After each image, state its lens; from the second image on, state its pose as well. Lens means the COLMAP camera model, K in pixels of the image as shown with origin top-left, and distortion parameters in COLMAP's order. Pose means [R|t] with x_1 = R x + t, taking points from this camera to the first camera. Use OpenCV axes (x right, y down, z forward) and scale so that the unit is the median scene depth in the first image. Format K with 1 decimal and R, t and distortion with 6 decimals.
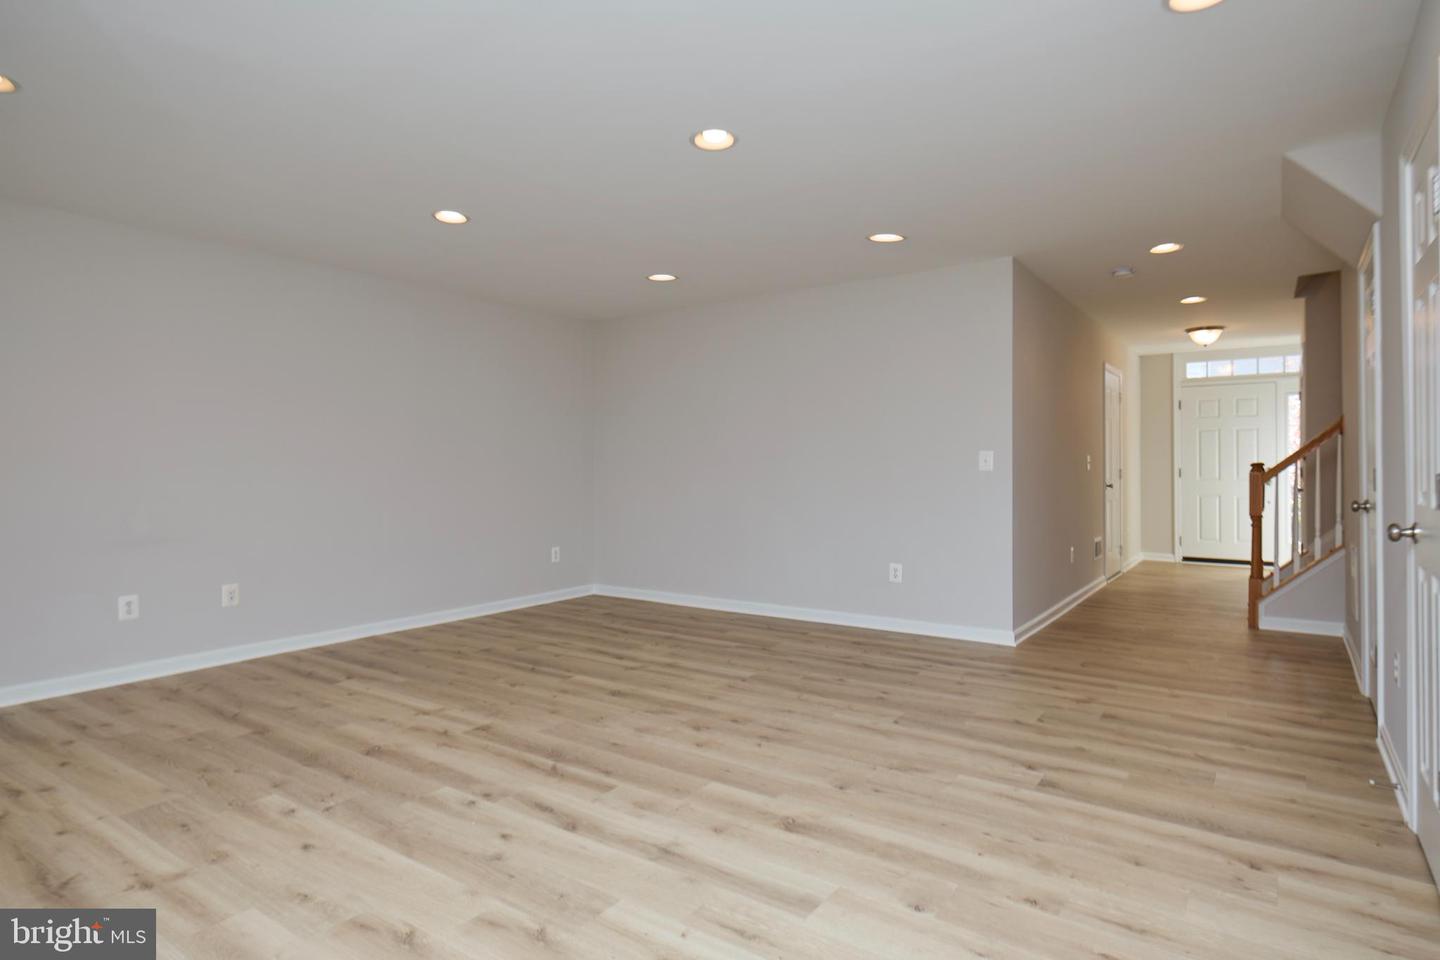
lens RADIAL K [[796.3, 0, 720.0], [0, 796.3, 480.0], [0, 0, 1]] dist [0.003100, -0.000927]
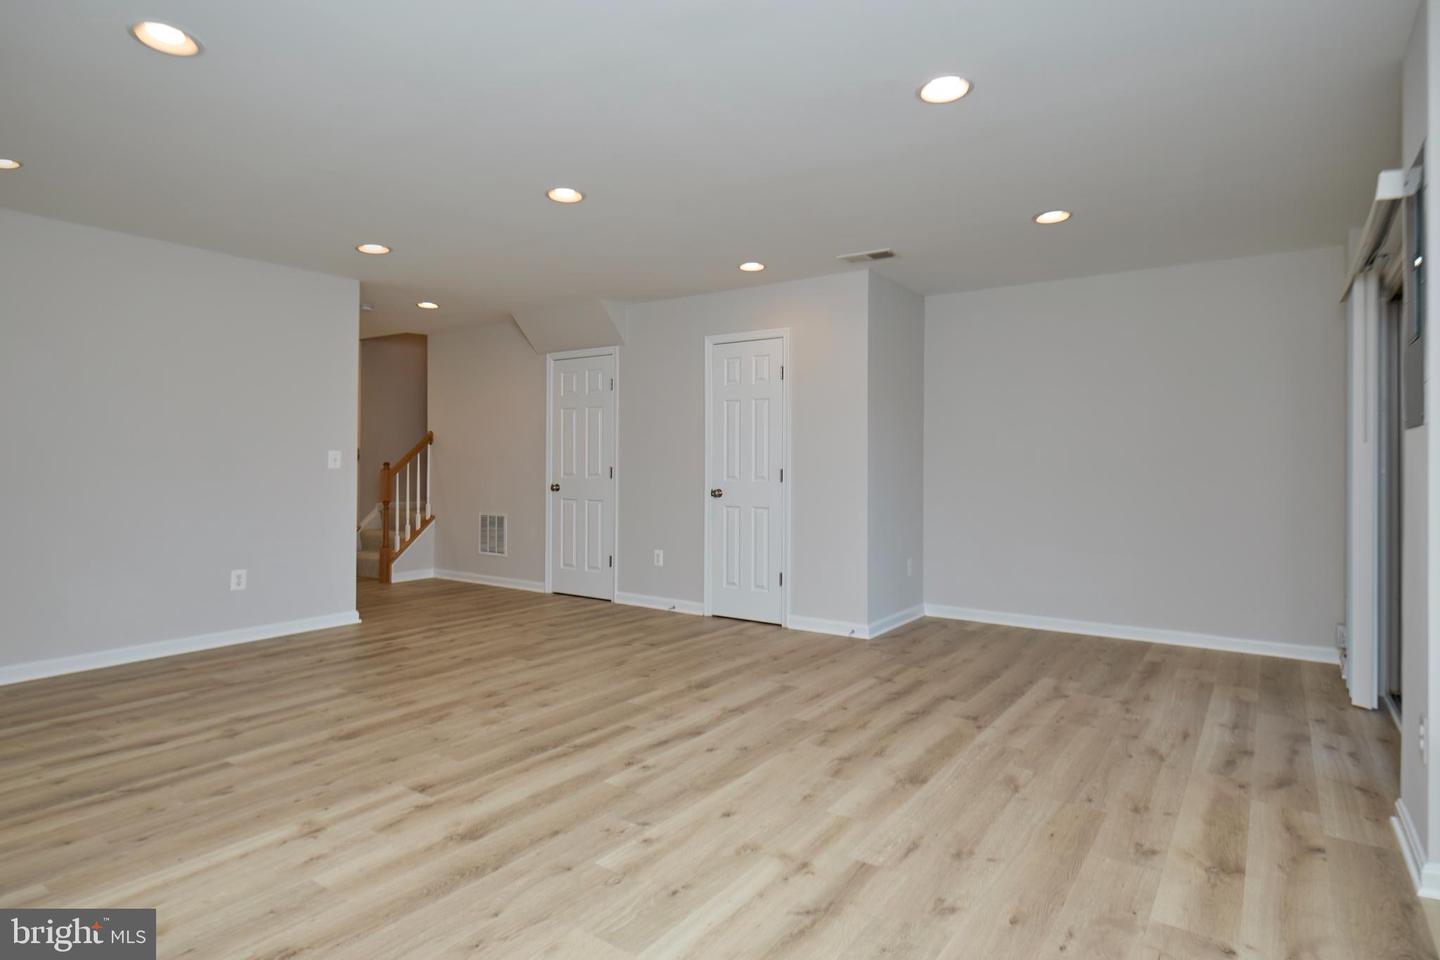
lens RADIAL K [[791.4, 0, 727.6], [0, 791.4, 436.3], [0, 0, 1]] dist [0.001967, -0.000085]
pose [[-0.013107, 0.037759, 0.999201, -1.201749], [0.016392, 0.999161, -0.037542, -0.010358], [-0.999780, 0.015887, -0.013715, 0.748707]]
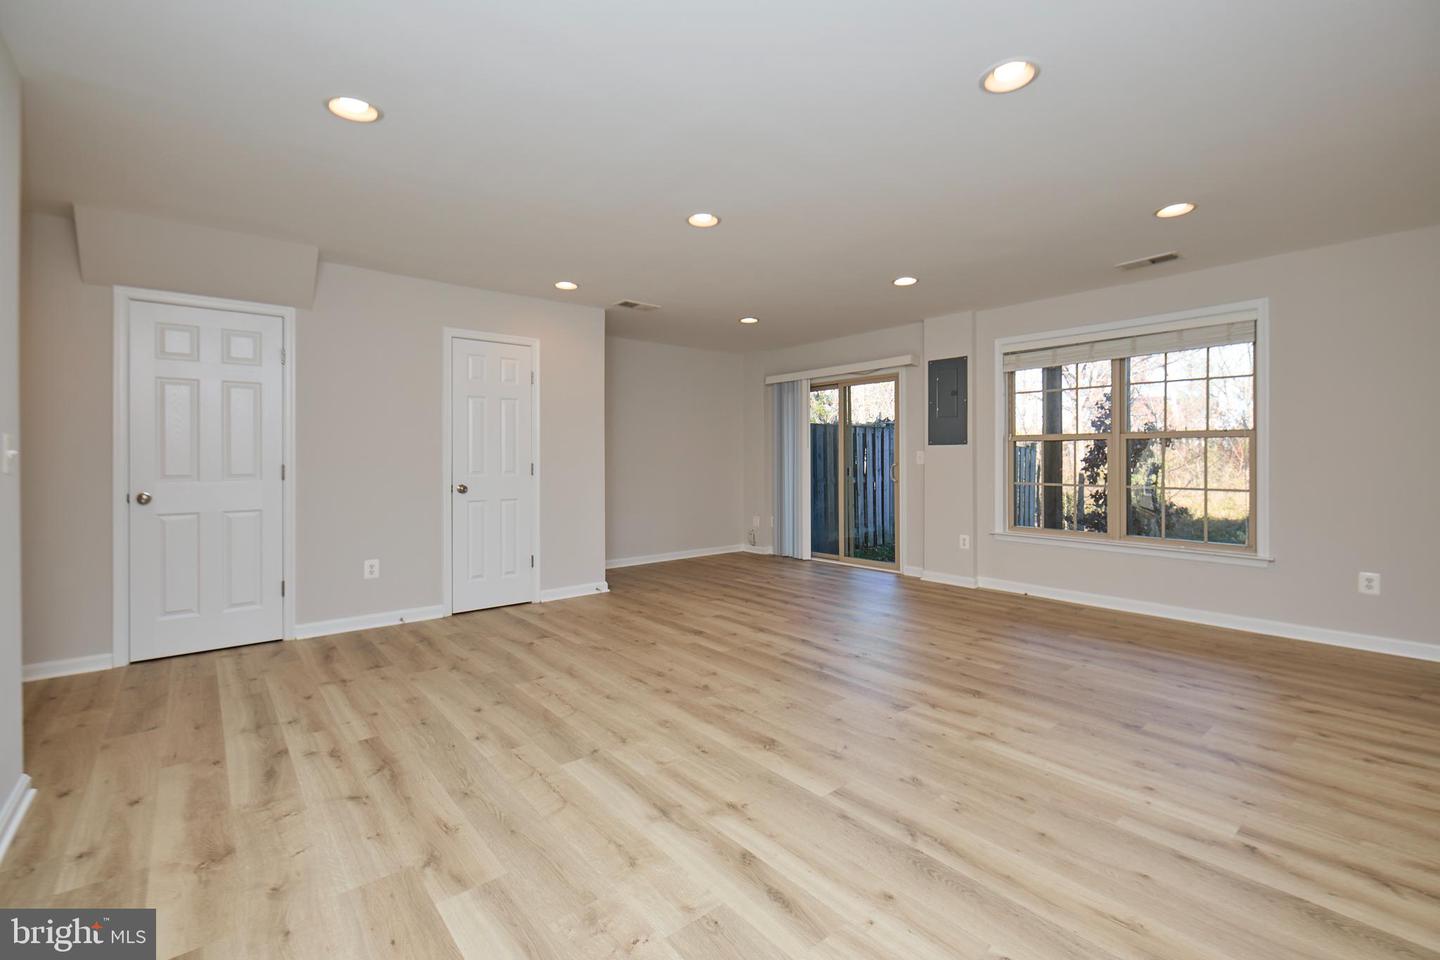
lens RADIAL K [[633.0, 0, 718.0], [0, 633.0, 462.9], [0, 0, 1]] dist [0.001649, -0.000132]
pose [[-0.966447, 0.004958, 0.256817, -0.302861], [0.012042, 0.999589, 0.026017, -0.039727], [-0.256582, 0.028237, -0.966110, 2.004114]]
